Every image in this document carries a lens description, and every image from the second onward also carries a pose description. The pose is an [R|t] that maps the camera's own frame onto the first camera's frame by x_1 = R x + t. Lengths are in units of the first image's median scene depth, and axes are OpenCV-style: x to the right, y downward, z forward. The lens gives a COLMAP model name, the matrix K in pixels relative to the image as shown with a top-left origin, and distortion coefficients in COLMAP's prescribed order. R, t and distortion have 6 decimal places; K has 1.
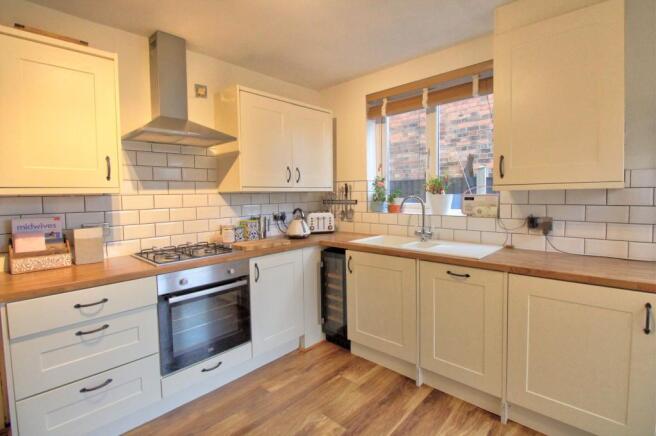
lens RADIAL K [[311.8, 0, 318.6], [0, 311.8, 209.1], [0, 0, 1]] dist [-0.001503, -0.000647]
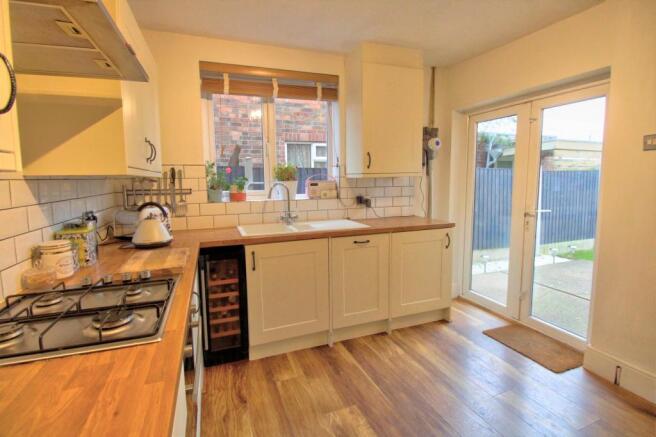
lens RADIAL K [[311.8, 0, 318.6], [0, 311.8, 209.6], [0, 0, 1]] dist [-0.001503, -0.000647]
pose [[0.442840, -0.080619, 0.892969, -0.621197], [0.051902, 0.996584, 0.064234, -0.013610], [-0.895097, 0.017901, 0.445511, 0.466342]]
